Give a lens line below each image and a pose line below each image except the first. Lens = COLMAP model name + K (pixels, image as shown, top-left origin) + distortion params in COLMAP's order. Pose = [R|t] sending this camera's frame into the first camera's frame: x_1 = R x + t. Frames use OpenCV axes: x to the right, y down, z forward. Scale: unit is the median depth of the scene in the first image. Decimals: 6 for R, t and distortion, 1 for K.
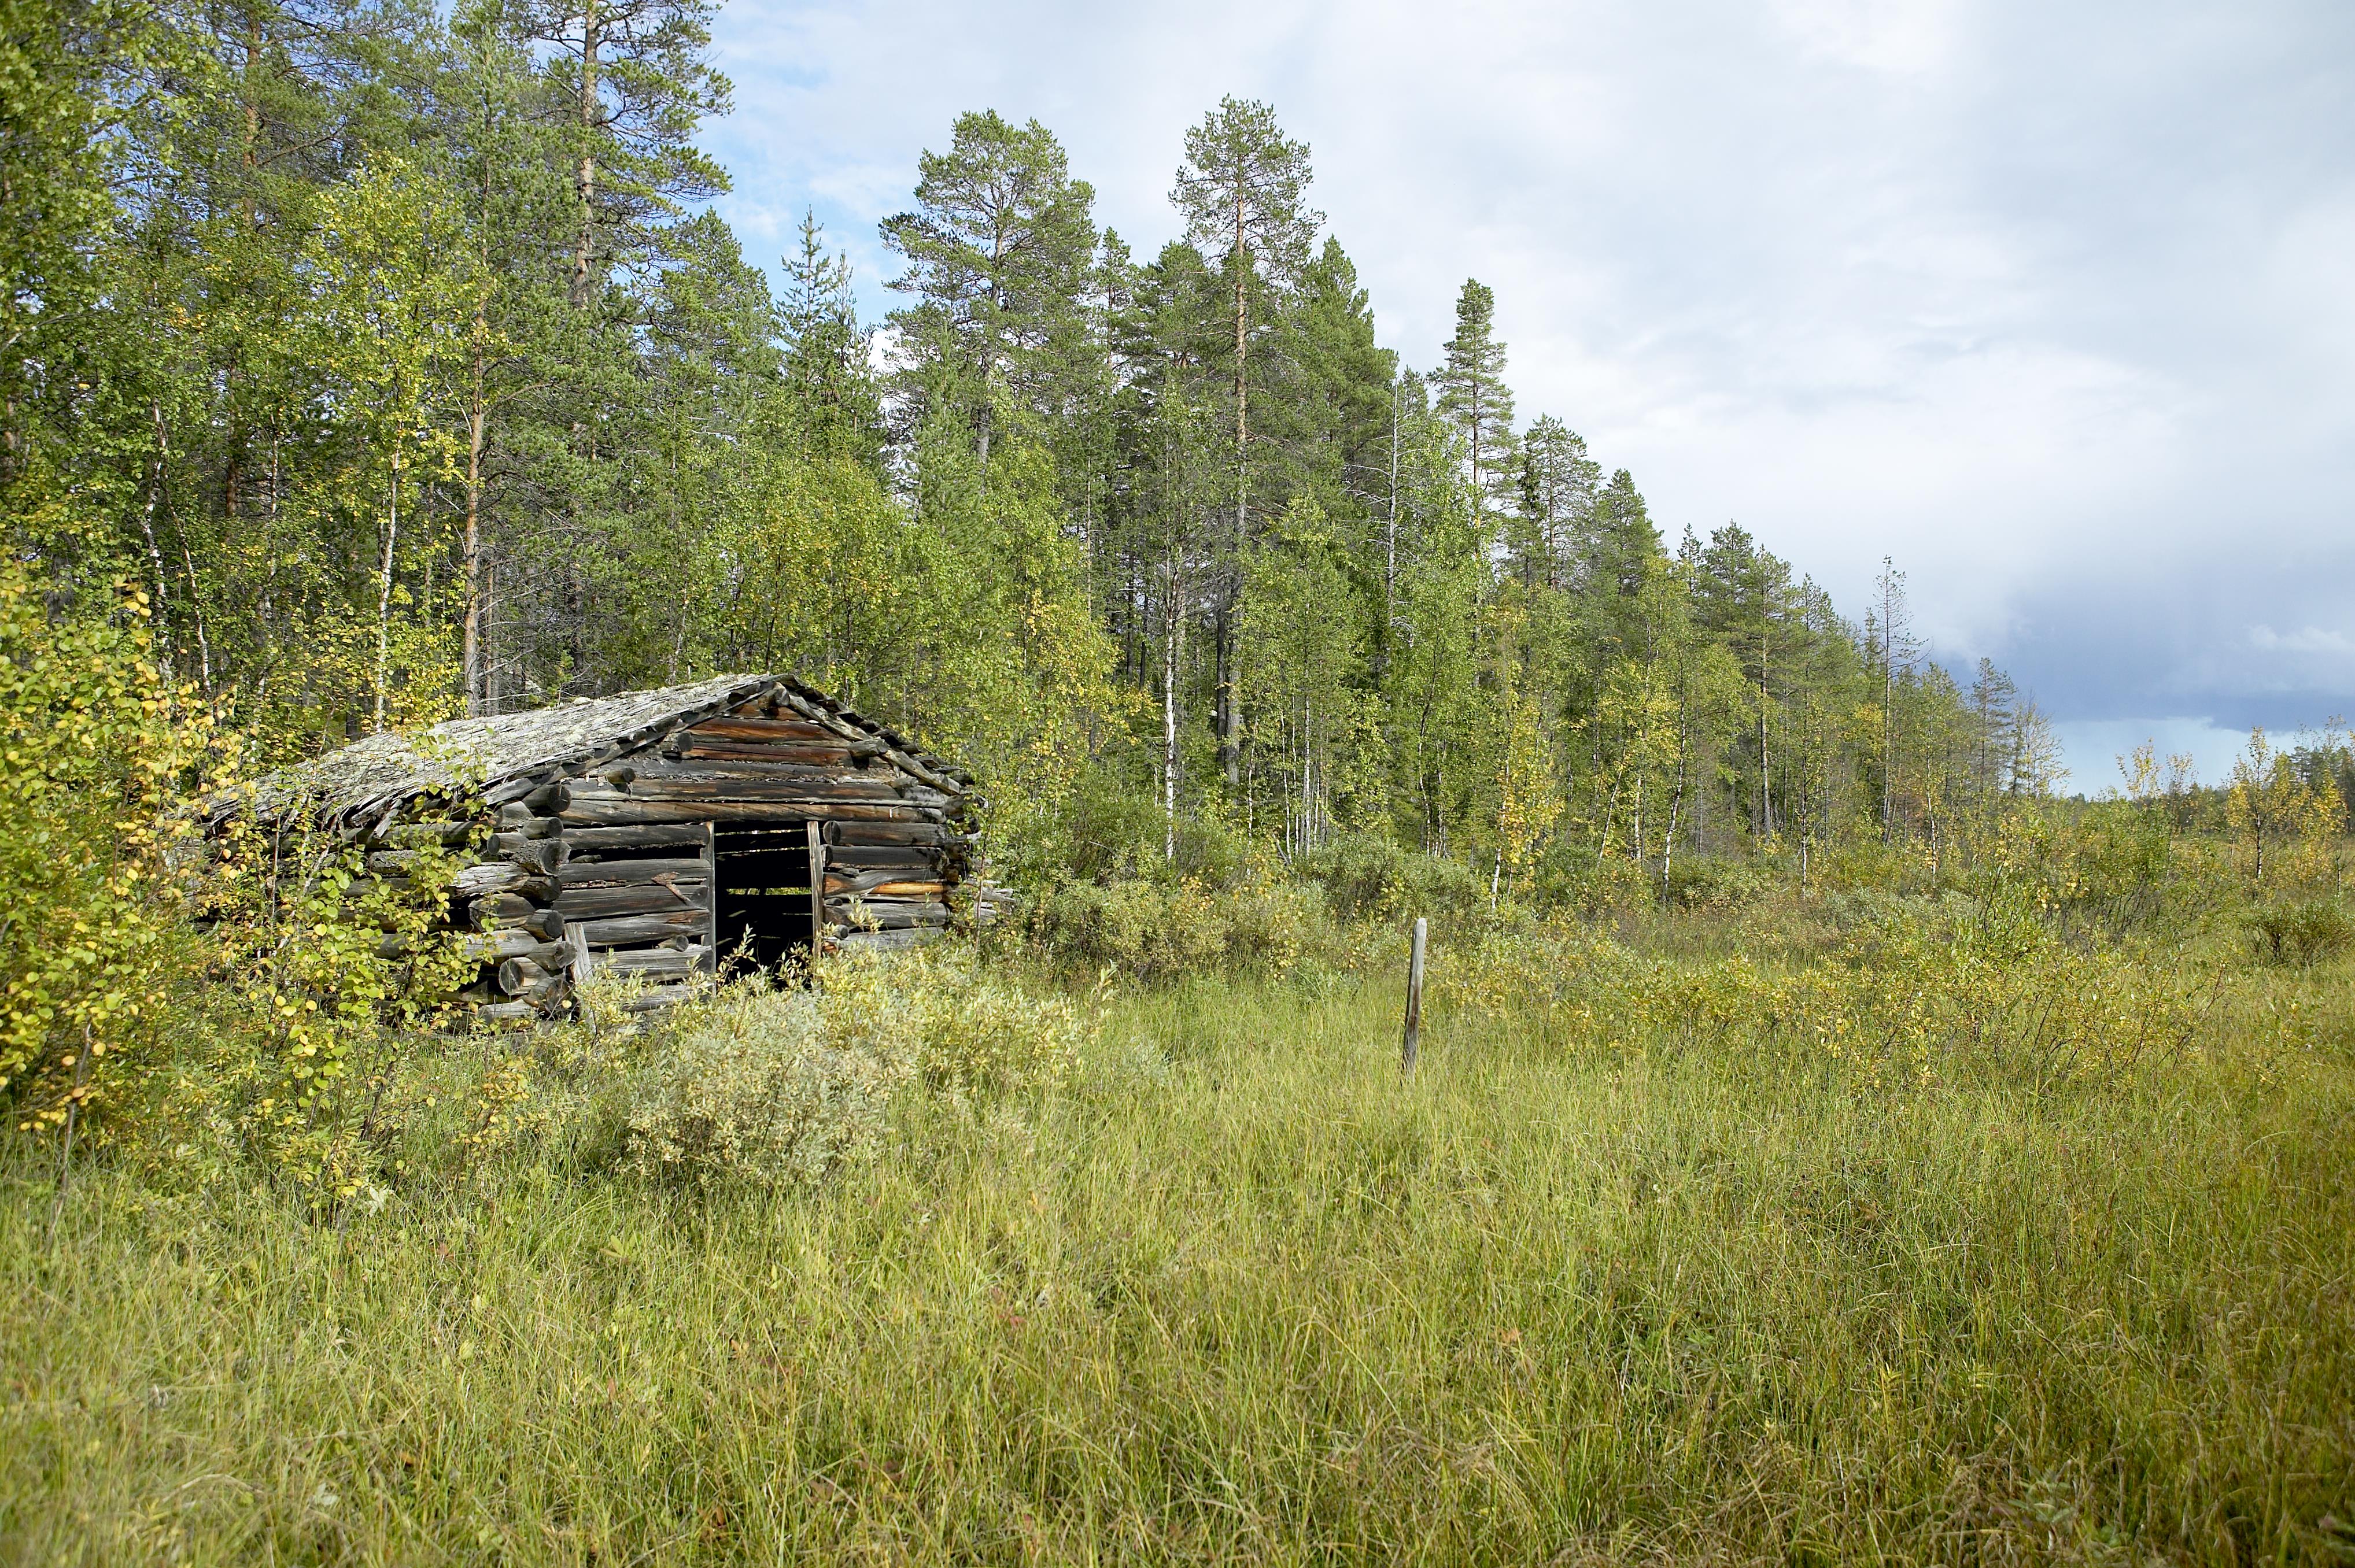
lens RADIAL K [[1633.2, 0, 1194.8], [0, 1633.2, 767.5], [0, 0, 1]] dist [-0.105913, 0.082989]
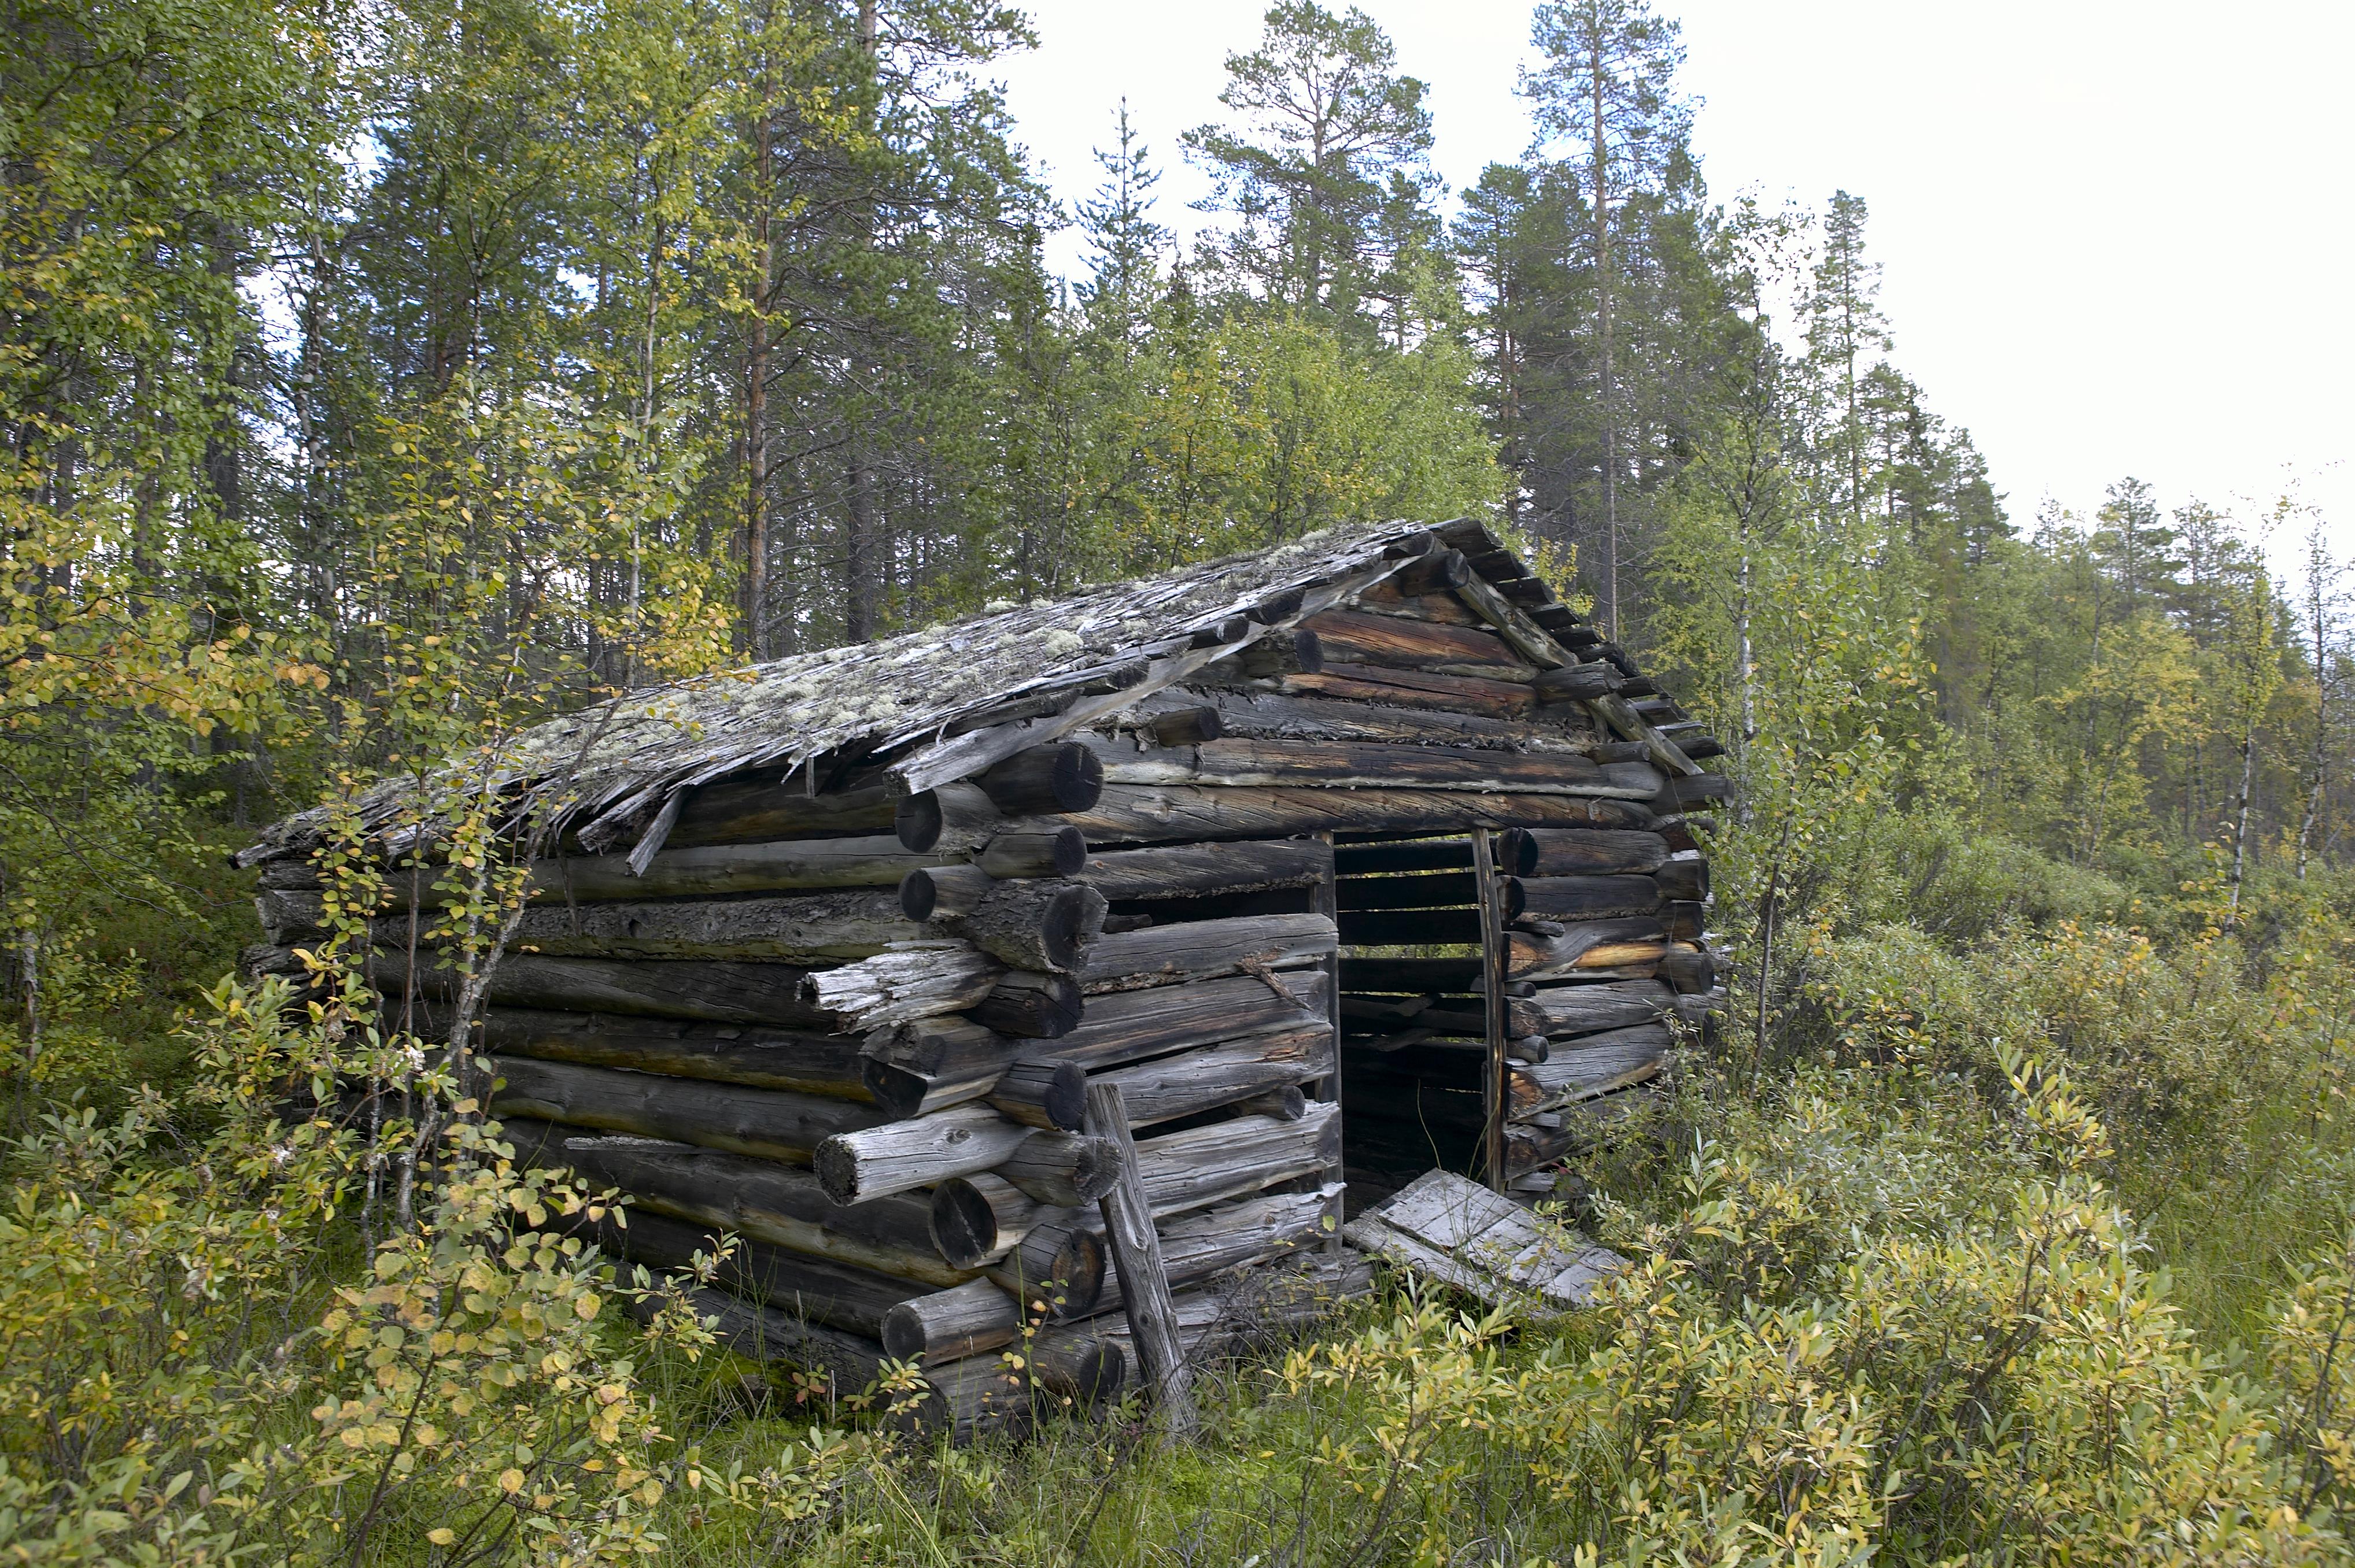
lens RADIAL K [[1633.2, 0, 1194.8], [0, 1633.2, 767.5], [0, 0, 1]] dist [-0.105913, 0.082989]
pose [[0.990645, -0.015333, -0.135601, -0.253853], [0.014878, 0.999880, -0.004362, 0.015193], [0.135652, 0.002304, 0.990754, 0.494128]]
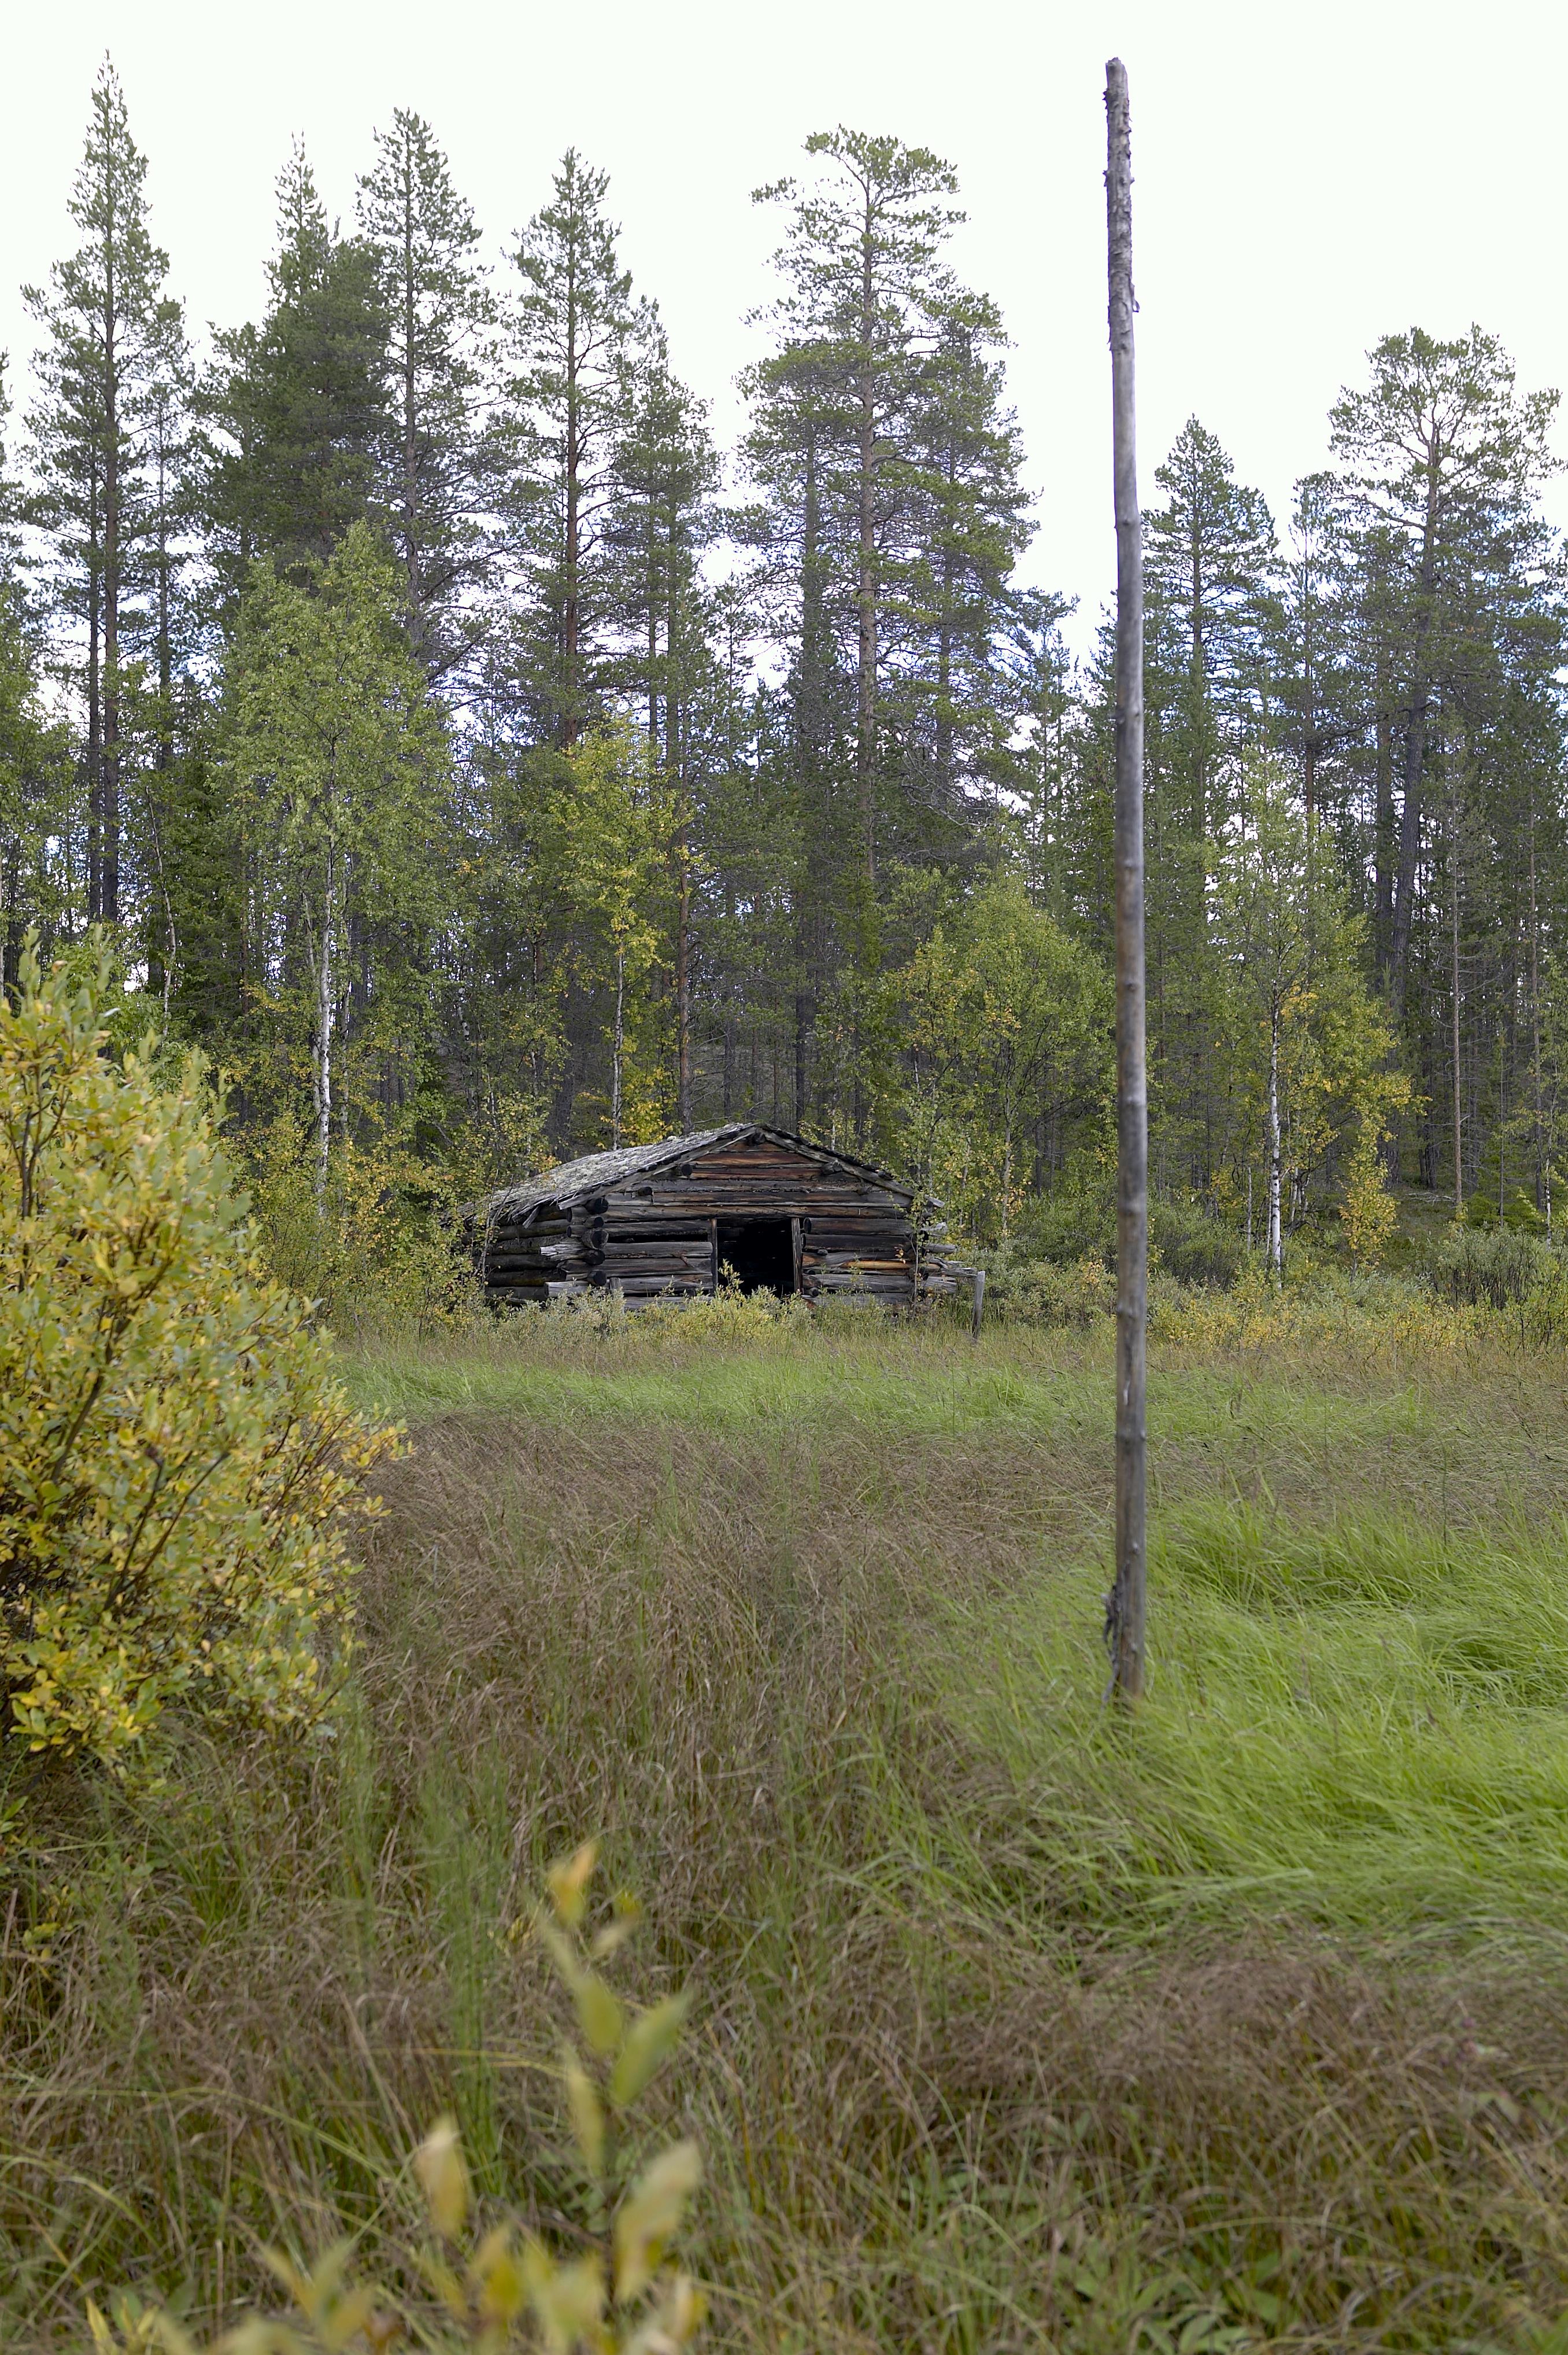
lens RADIAL K [[2608.1, 0, 784.0], [0, 2608.1, 1177.5], [0, 0, 1]] dist [-0.016785, -0.021330]
pose [[0.860911, -0.011816, -0.508619, 0.975812], [0.020537, 0.999723, 0.011537, -0.032060], [0.508341, -0.020378, 0.860915, -1.068463]]
